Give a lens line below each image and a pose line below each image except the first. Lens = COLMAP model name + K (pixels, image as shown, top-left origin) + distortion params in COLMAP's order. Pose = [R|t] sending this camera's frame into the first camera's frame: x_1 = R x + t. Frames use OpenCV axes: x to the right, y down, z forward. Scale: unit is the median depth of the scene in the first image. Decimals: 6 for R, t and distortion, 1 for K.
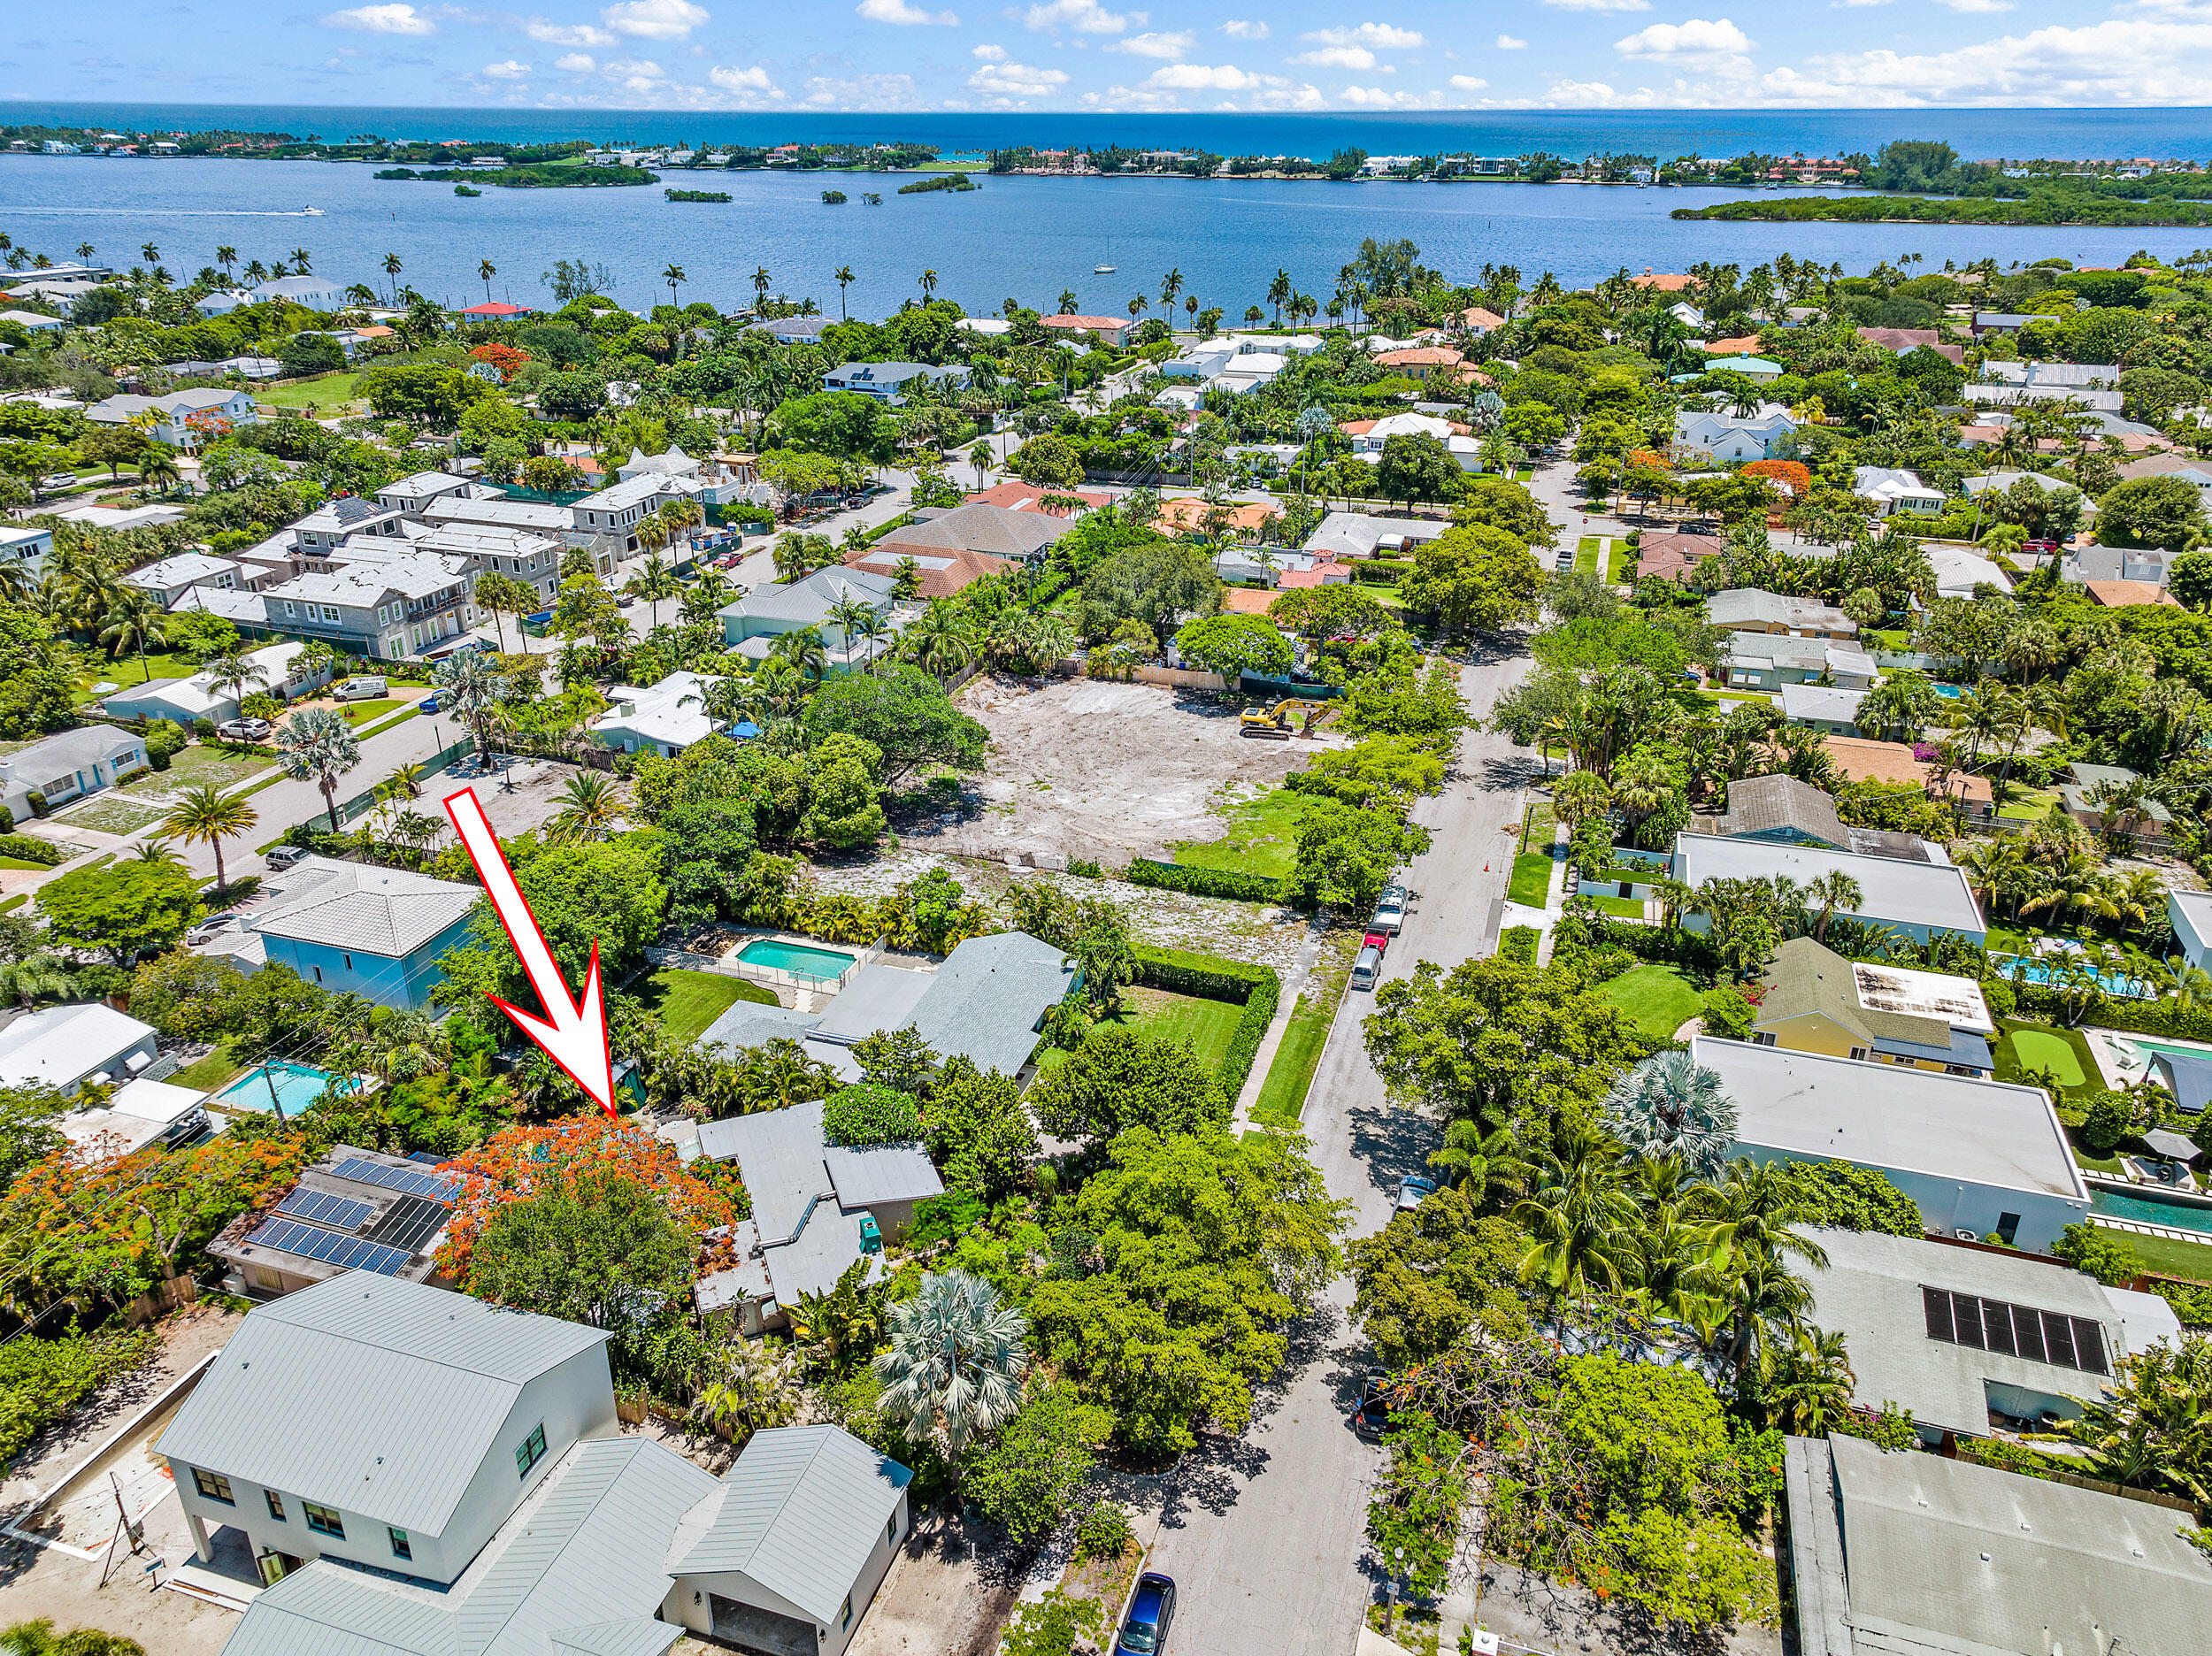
lens RADIAL K [[1556.3, 0, 1106.0], [0, 1556.3, 828.0], [0, 0, 1]] dist [0.044487, -0.047791]
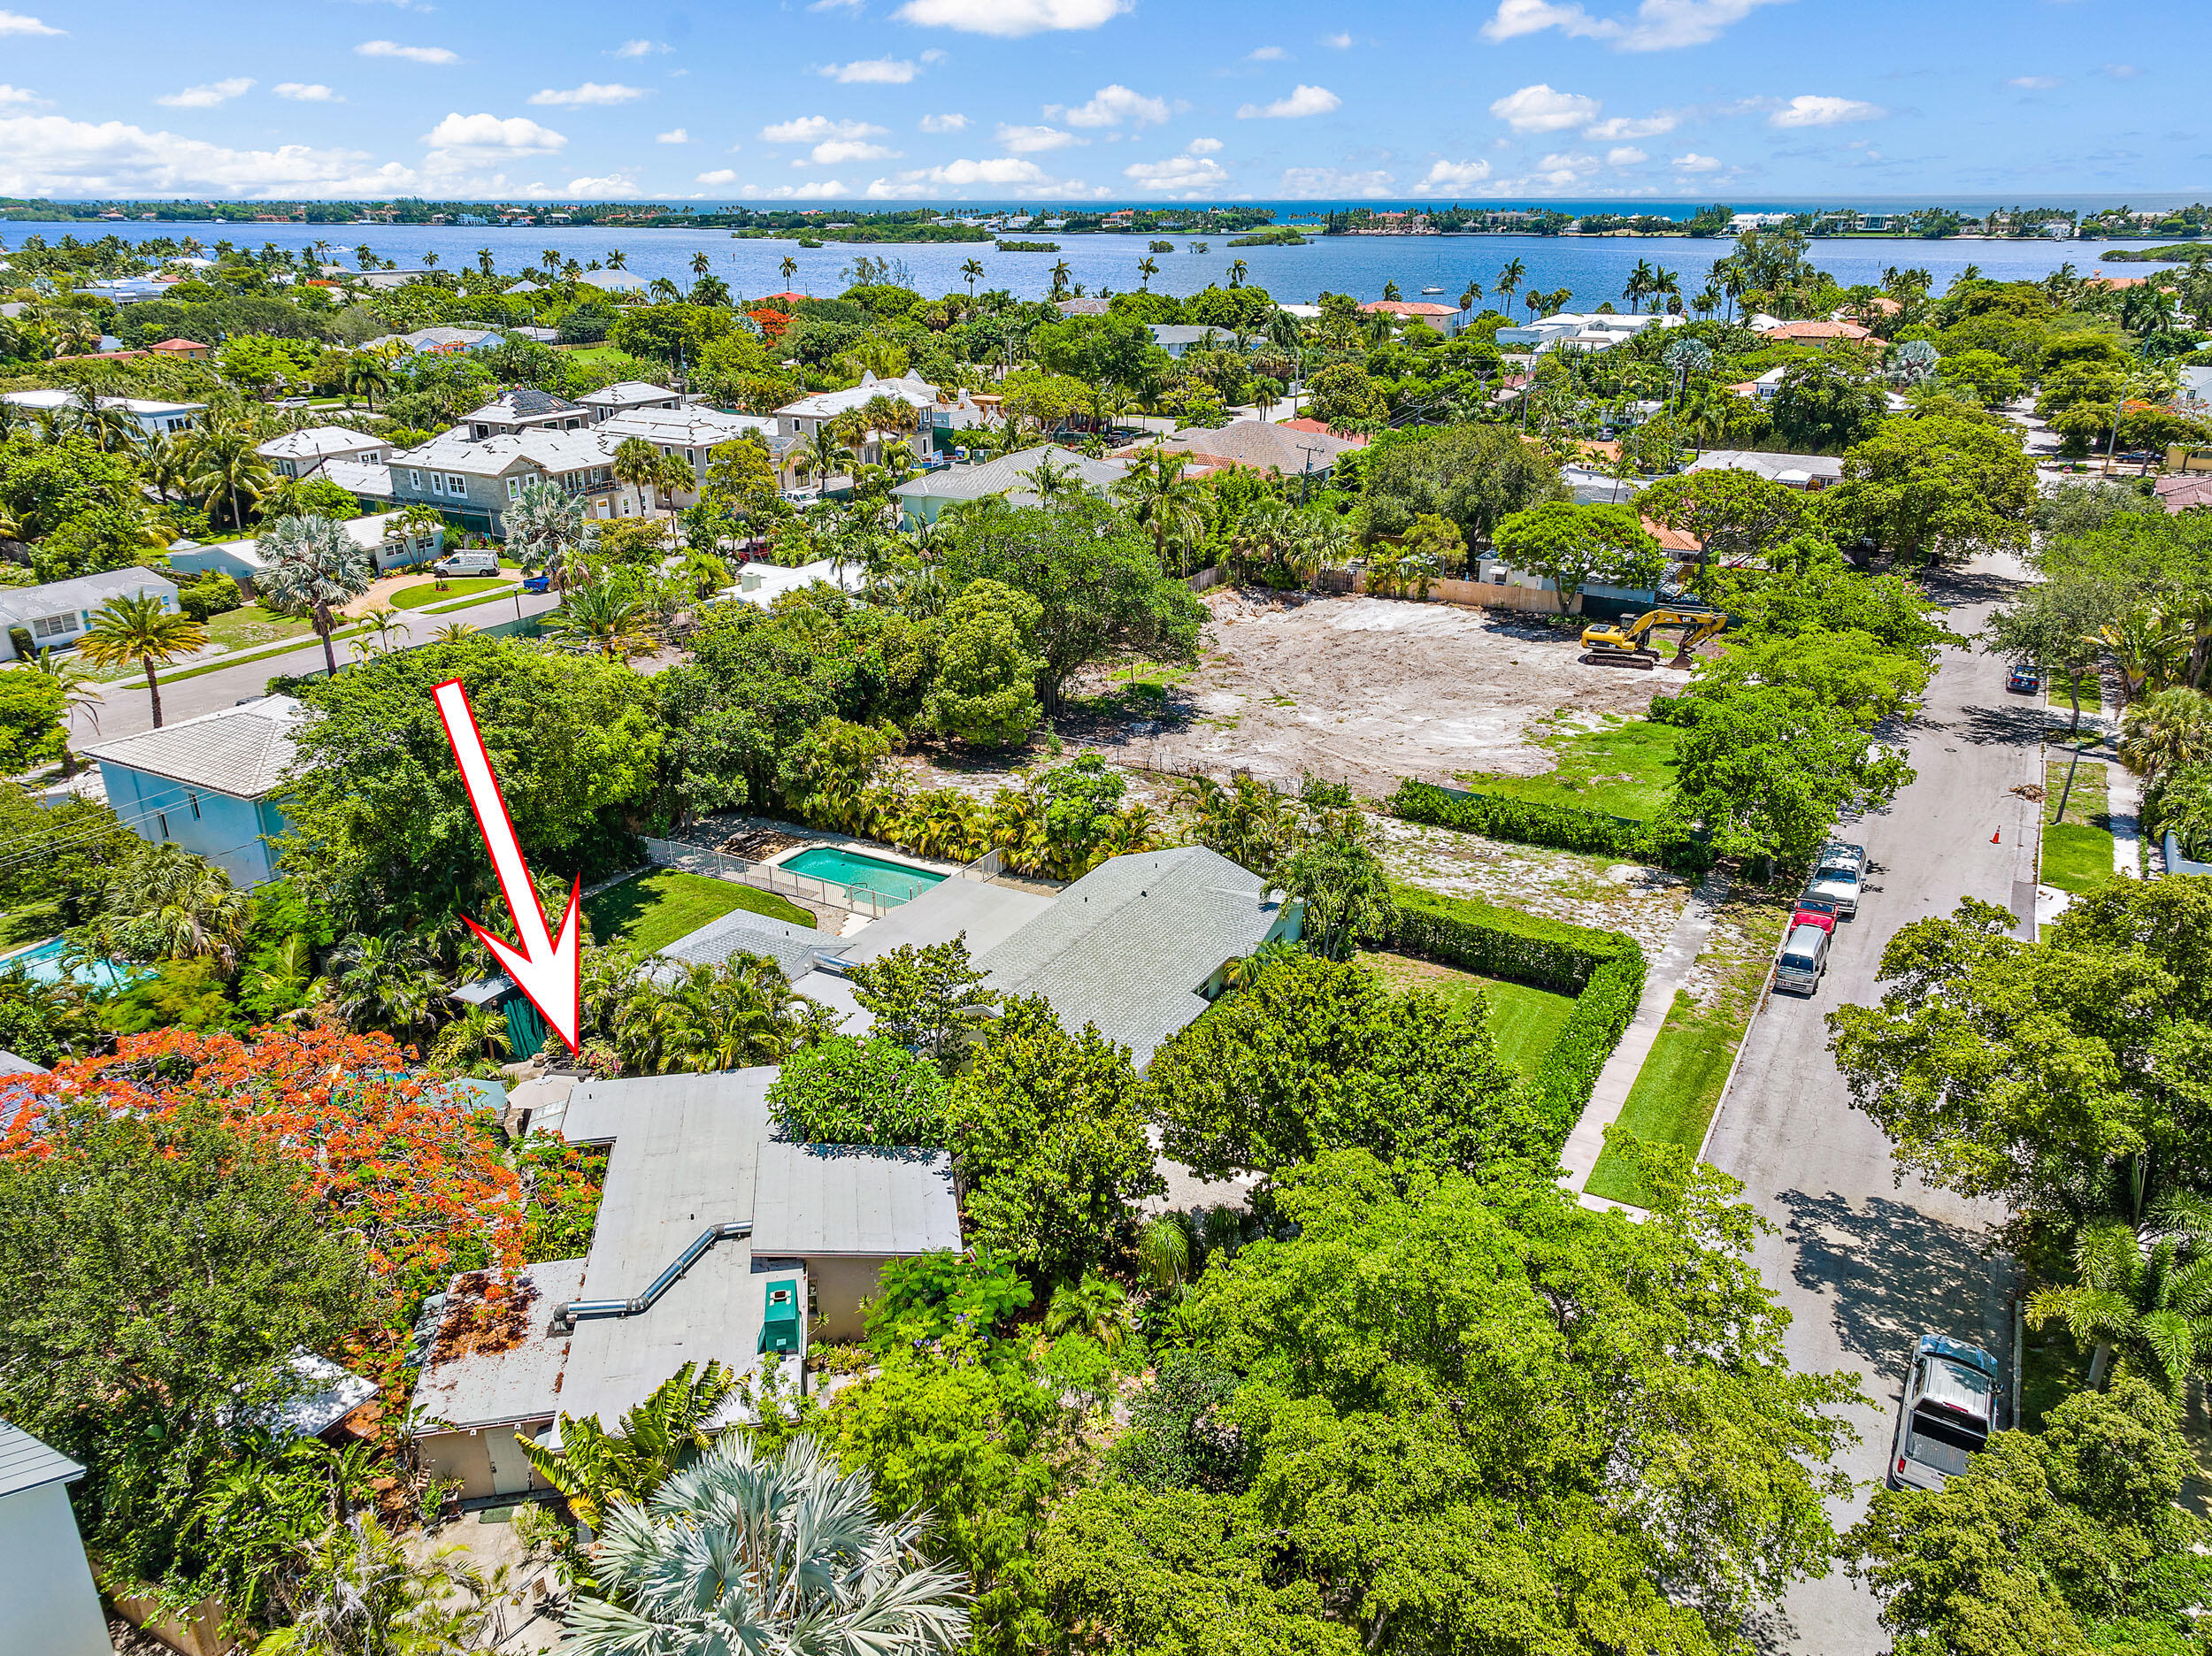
lens RADIAL K [[1576.7, 0, 1106.0], [0, 1576.7, 828.0], [0, 0, 1]] dist [0.044292, -0.042032]
pose [[0.980221, 0.067923, -0.185883, 0.015655], [-0.077778, 0.995898, -0.046240, 0.064150], [0.181980, 0.059783, 0.981483, 0.272595]]
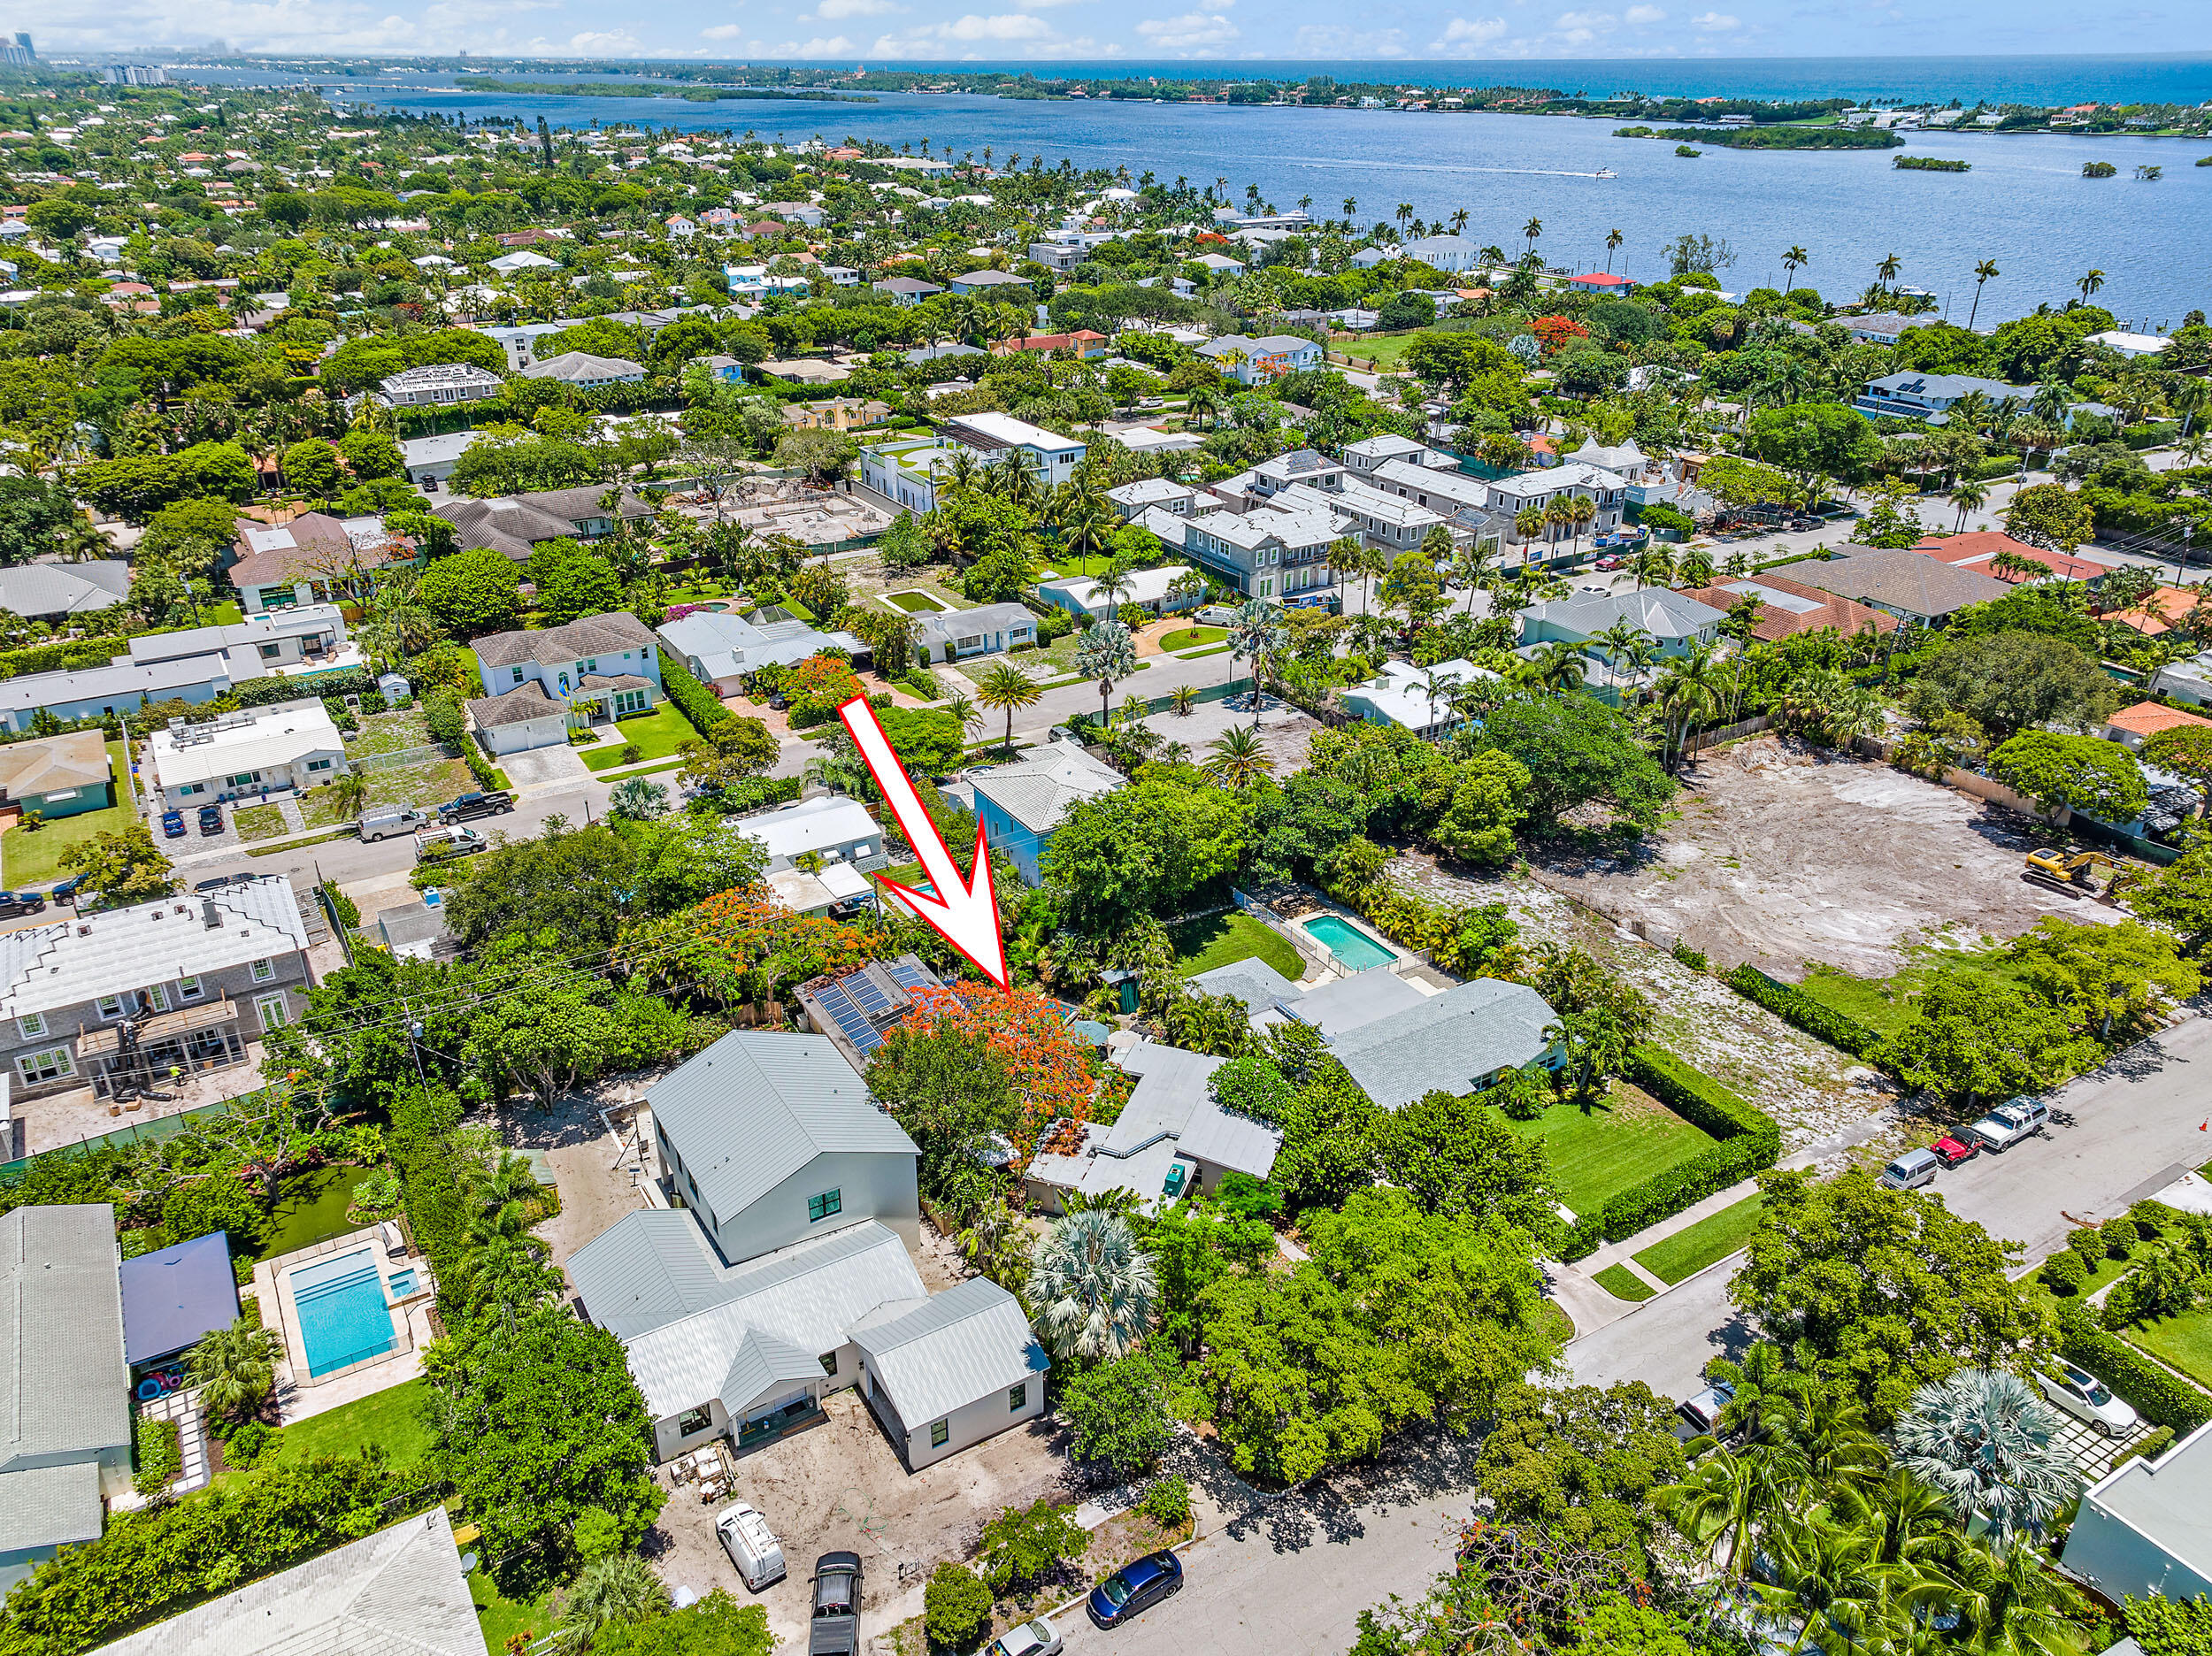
lens RADIAL K [[1559.3, 0, 1108.8], [0, 1559.3, 873.7], [0, 0, 1]] dist [0.049433, -0.052937]
pose [[0.759245, 0.296136, -0.579526, 0.205577], [-0.268447, 0.953697, 0.135641, -0.045074], [0.592860, 0.052587, 0.803587, 0.033583]]
